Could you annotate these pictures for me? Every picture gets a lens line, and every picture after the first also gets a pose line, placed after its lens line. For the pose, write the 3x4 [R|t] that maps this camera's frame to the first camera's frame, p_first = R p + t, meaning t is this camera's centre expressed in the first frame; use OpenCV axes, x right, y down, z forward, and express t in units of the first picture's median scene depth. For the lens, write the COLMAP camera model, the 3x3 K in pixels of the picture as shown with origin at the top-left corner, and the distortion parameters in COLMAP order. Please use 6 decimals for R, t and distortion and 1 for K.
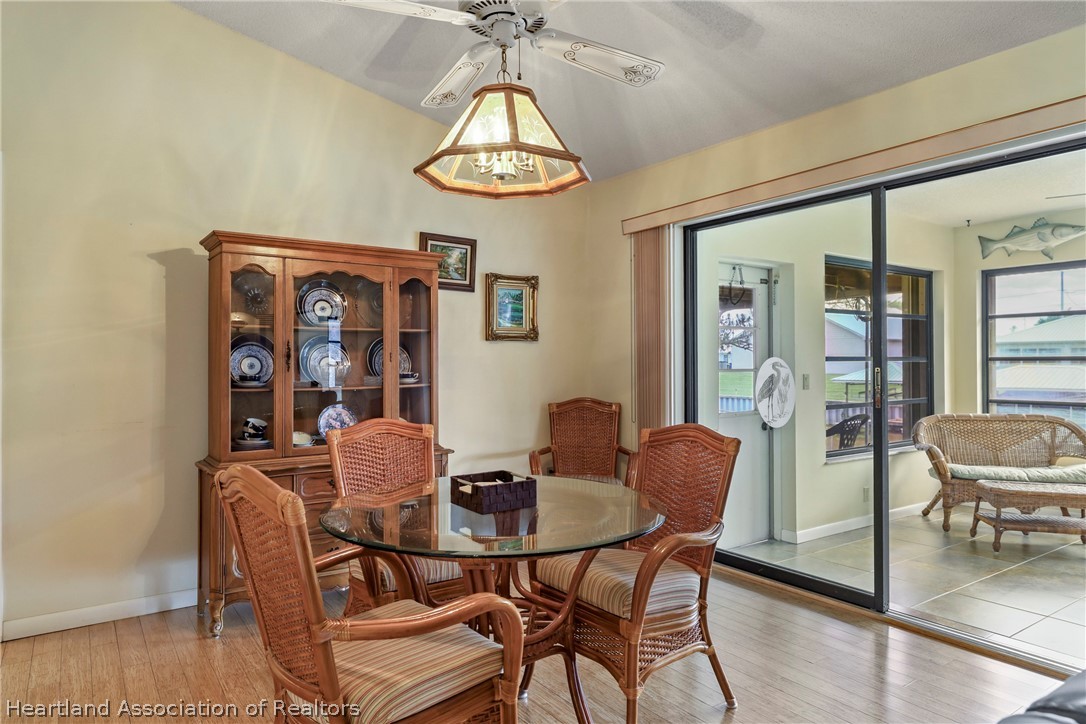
lens RADIAL K [[655.4, 0, 543.0], [0, 655.4, 362.0], [0, 0, 1]] dist [-0.001261, -0.000408]
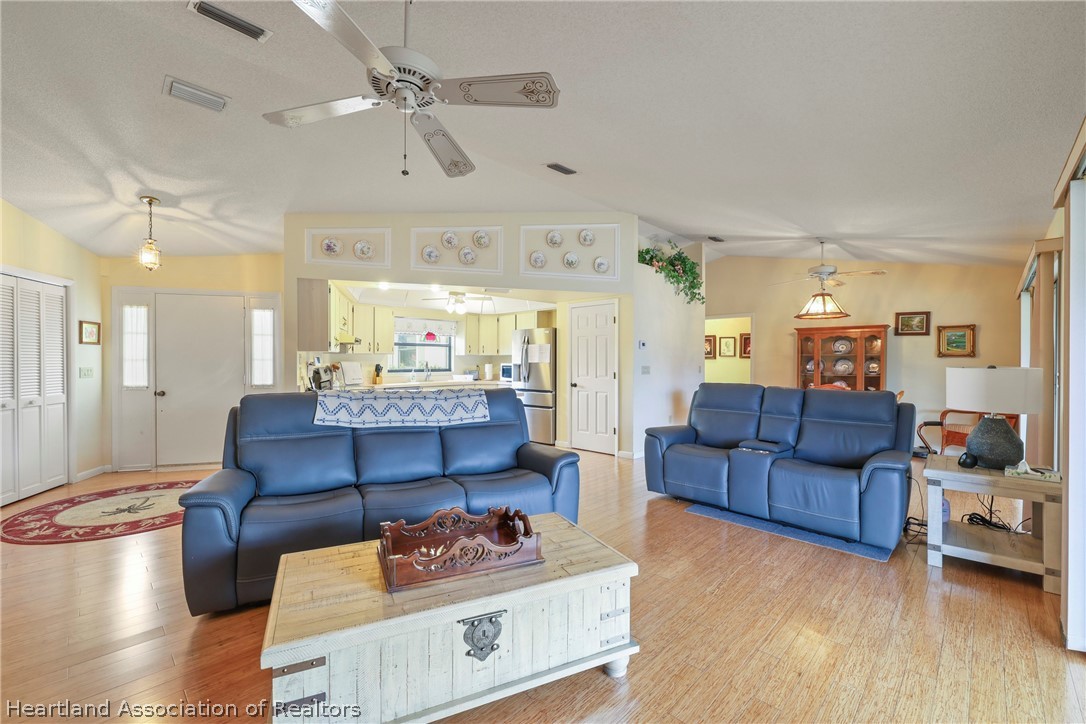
lens RADIAL K [[452.8, 0, 538.9], [0, 452.8, 362.9], [0, 0, 1]] dist [-0.000375, 0.000176]
pose [[0.187038, 0.010574, -0.982296, 1.132906], [-0.006640, 0.999933, 0.009500, -0.020148], [0.982330, 0.004746, 0.187095, -0.562970]]
